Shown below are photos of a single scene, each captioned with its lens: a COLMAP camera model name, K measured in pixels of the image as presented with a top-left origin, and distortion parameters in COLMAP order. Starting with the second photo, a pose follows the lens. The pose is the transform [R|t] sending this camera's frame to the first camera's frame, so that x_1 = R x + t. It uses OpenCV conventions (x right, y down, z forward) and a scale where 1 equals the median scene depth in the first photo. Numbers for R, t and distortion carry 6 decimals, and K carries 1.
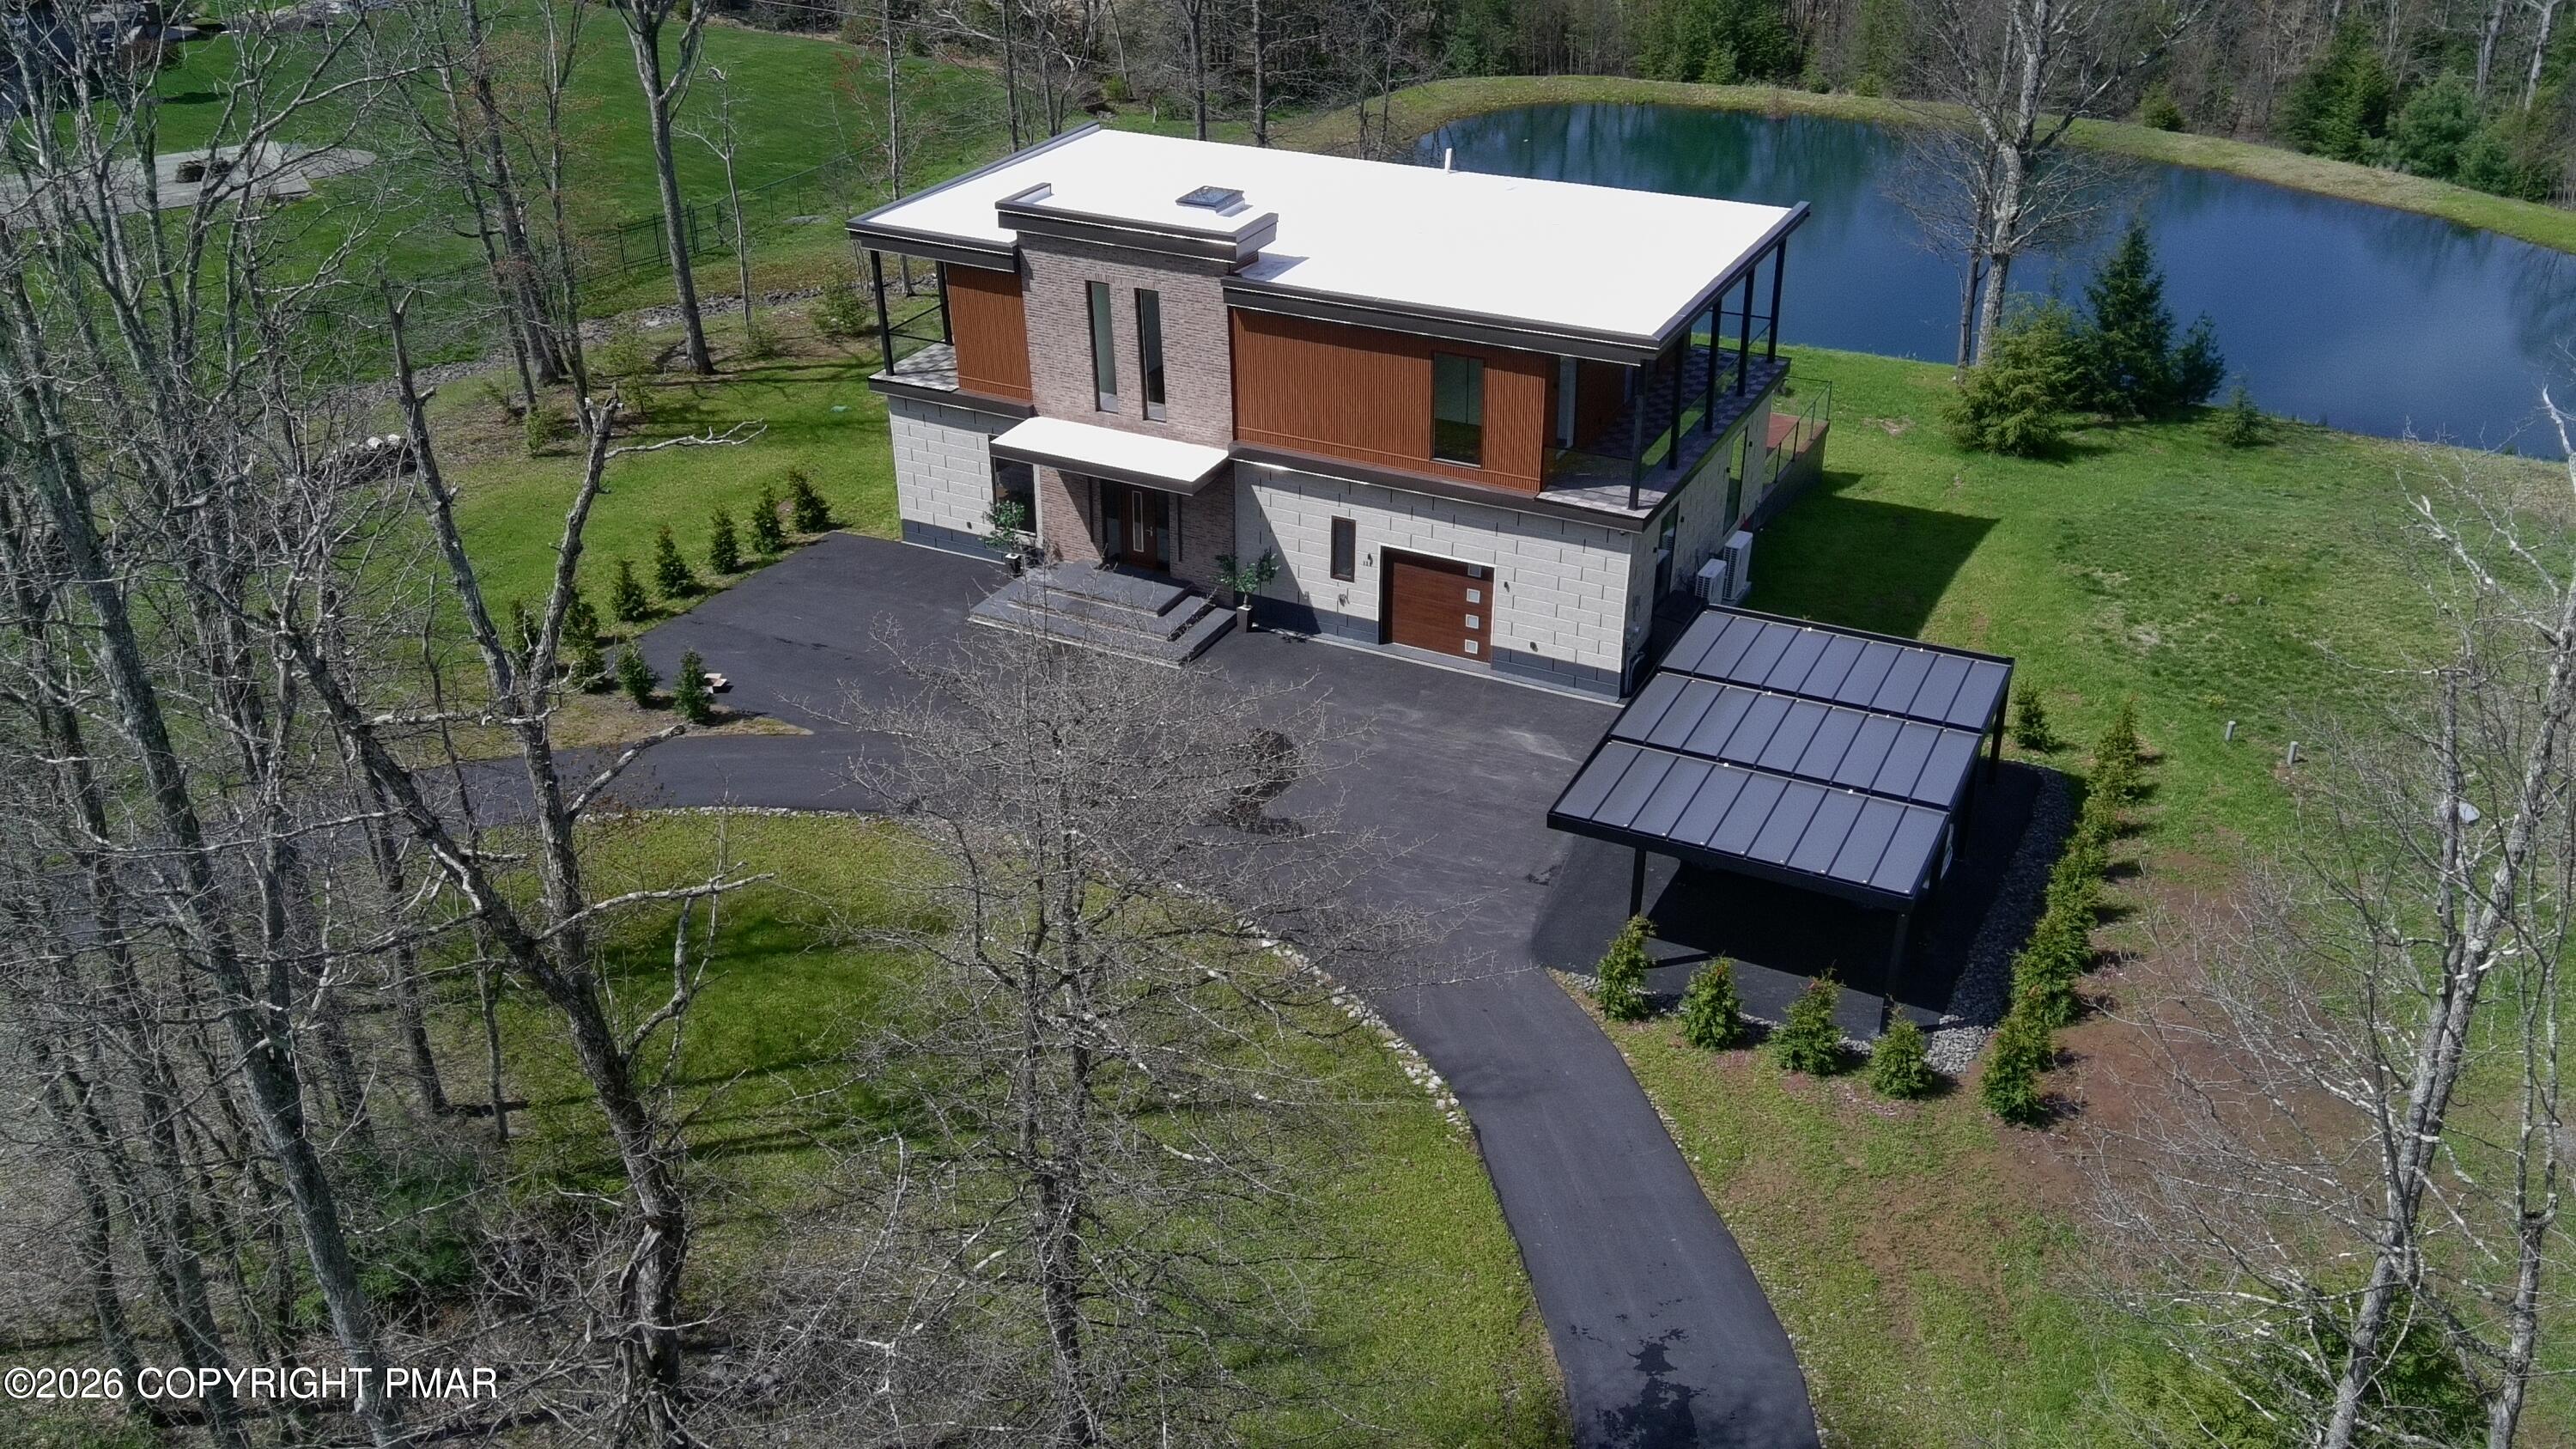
lens RADIAL K [[2125.1, 0, 1288.0], [0, 2125.1, 724.5], [0, 0, 1]] dist [0.090689, -0.007874]
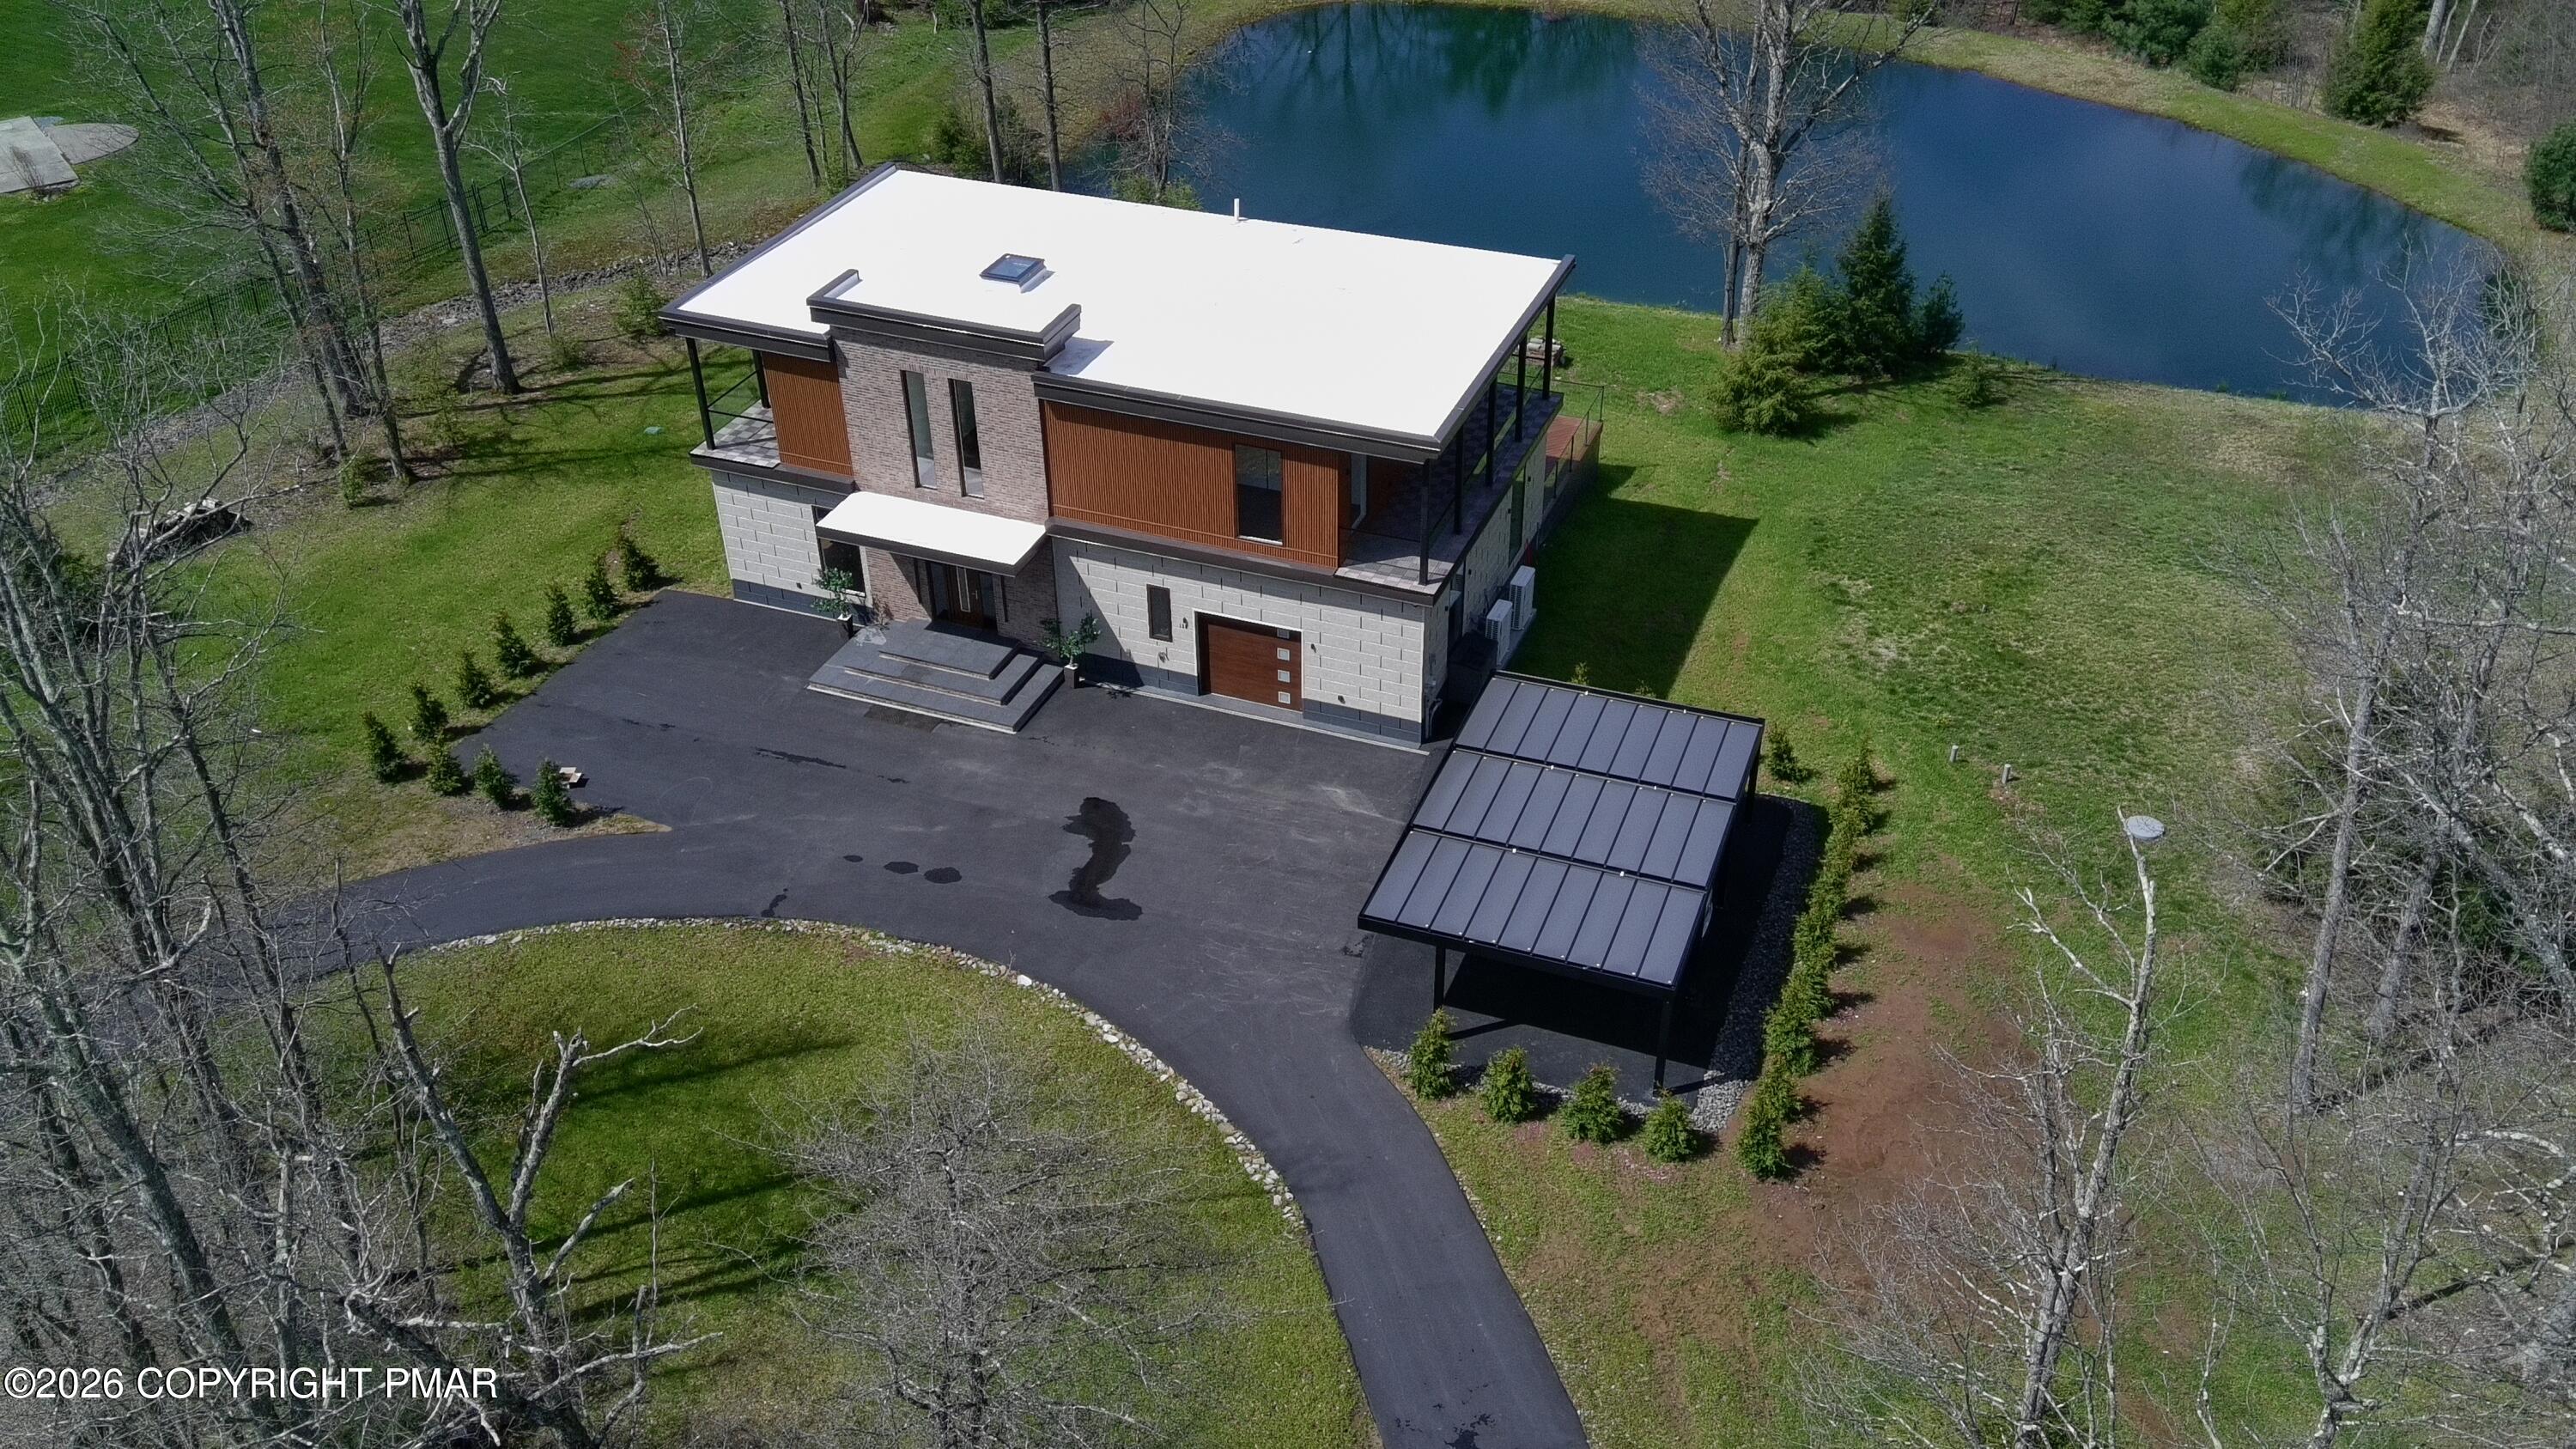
lens RADIAL K [[2132.0, 0, 1288.0], [0, 2132.0, 724.5], [0, 0, 1]] dist [0.116988, -0.163328]
pose [[0.995000, -0.058592, 0.080883, -0.000295], [0.050620, 0.993965, 0.097324, -0.128587], [-0.086097, -0.092743, 0.991961, -0.078301]]
